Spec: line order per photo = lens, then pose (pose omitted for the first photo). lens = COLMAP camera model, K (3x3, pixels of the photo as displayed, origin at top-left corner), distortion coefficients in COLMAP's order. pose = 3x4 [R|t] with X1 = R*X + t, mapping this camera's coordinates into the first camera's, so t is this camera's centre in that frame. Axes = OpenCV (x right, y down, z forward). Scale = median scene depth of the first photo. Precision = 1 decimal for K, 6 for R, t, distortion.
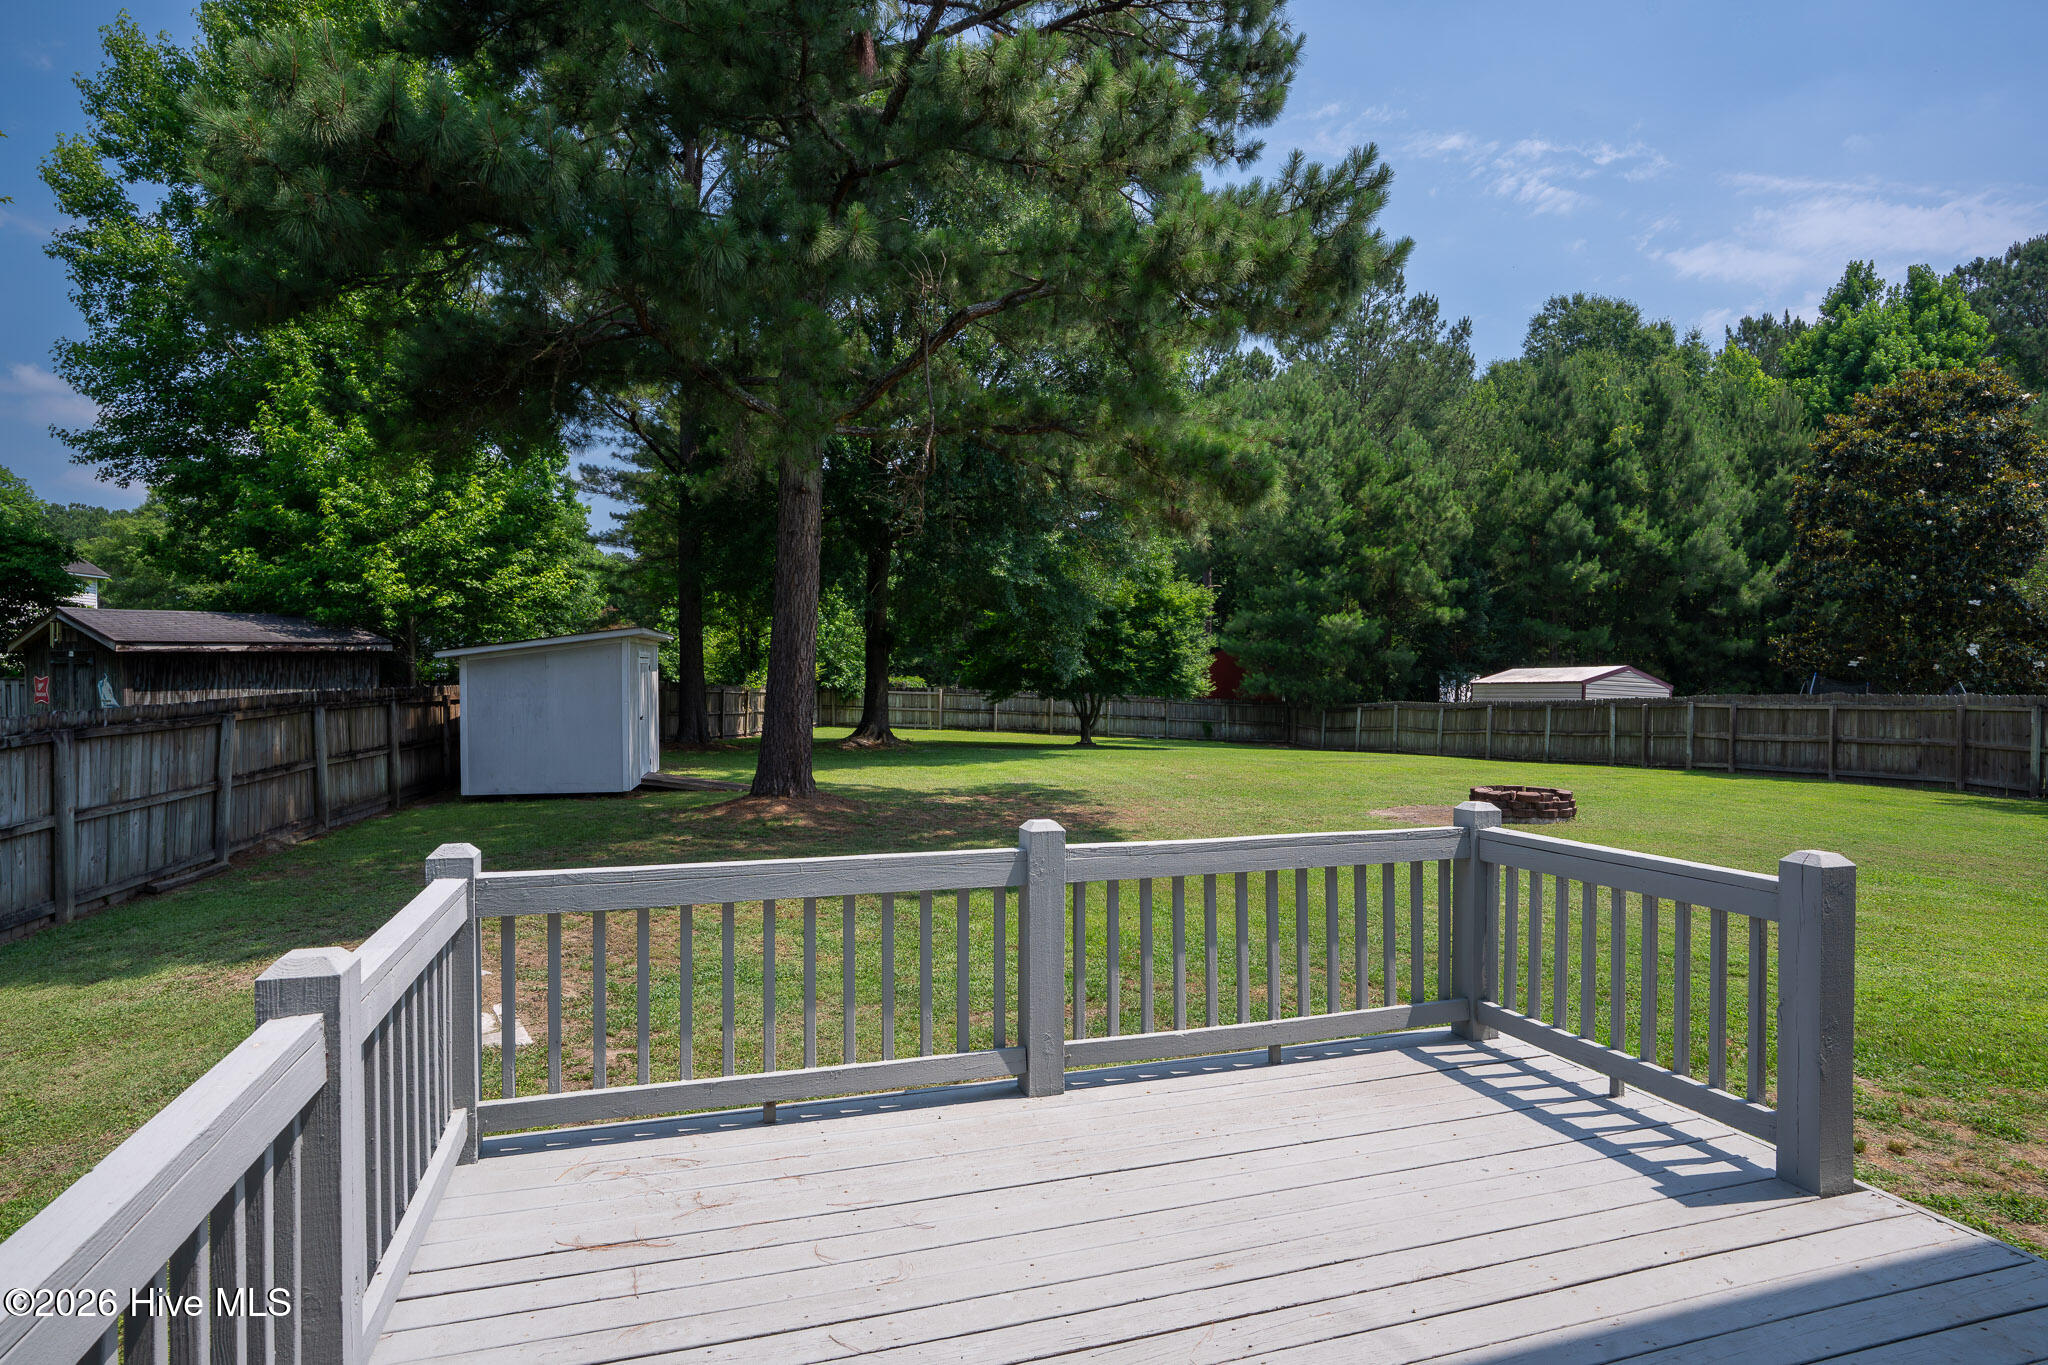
lens RADIAL K [[1065.3, 0, 1060.8], [0, 1065.3, 680.8], [0, 0, 1]] dist [-0.043354, 0.026631]
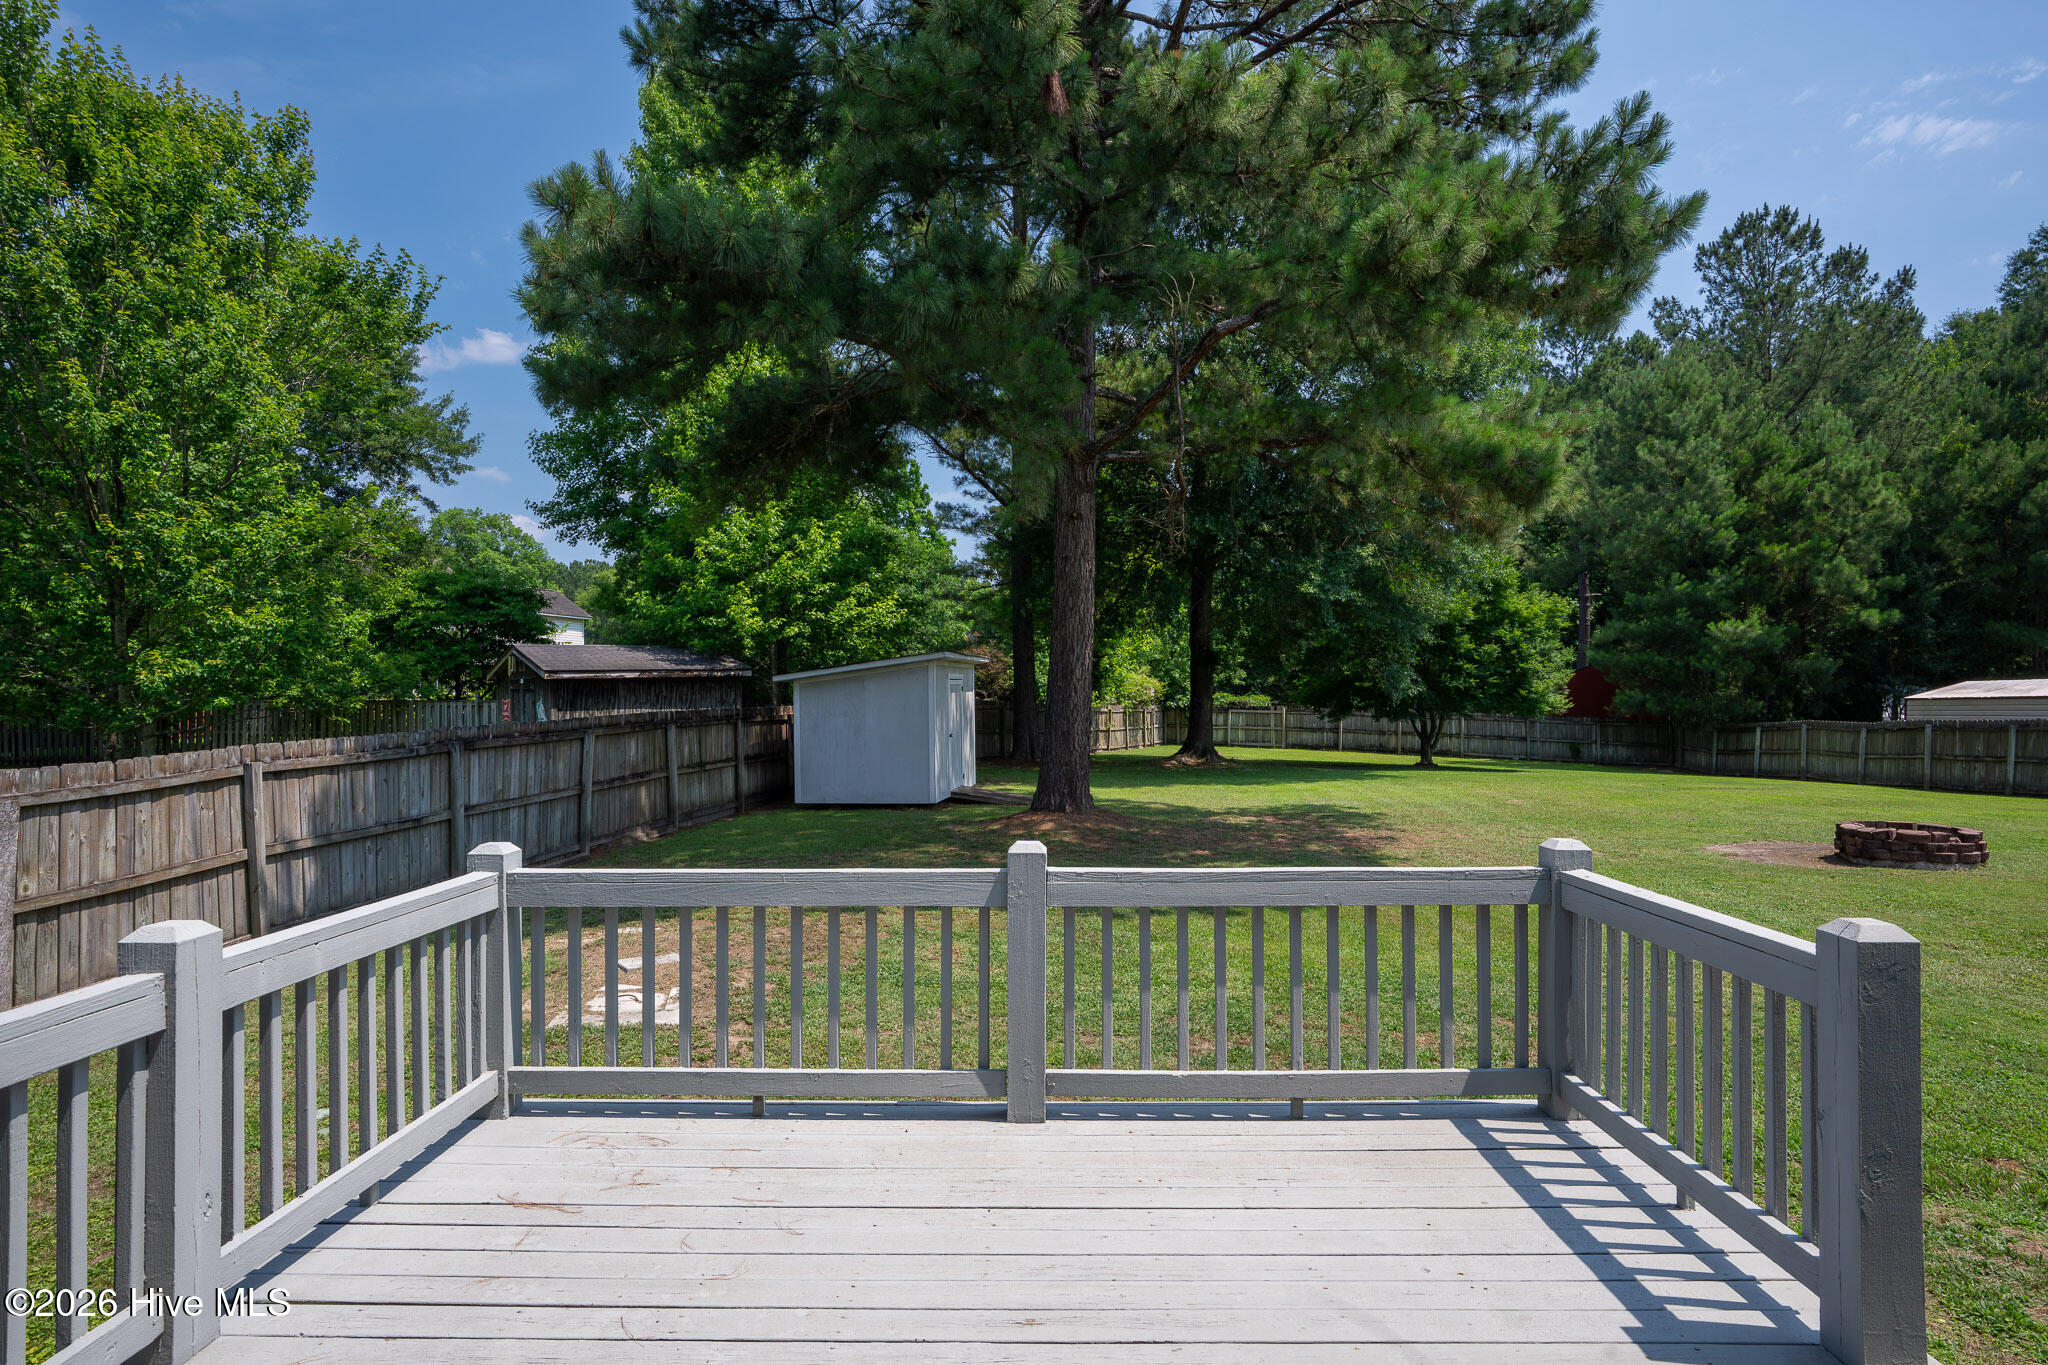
lens RADIAL K [[1065.3, 0, 1099.4], [0, 1065.3, 670.3], [0, 0, 1]] dist [-0.043354, 0.026631]
pose [[0.949633, -0.013055, -0.313092, 0.098631], [0.004586, 0.999604, -0.027769, -0.000200], [0.313331, 0.024934, 0.949317, 0.021248]]
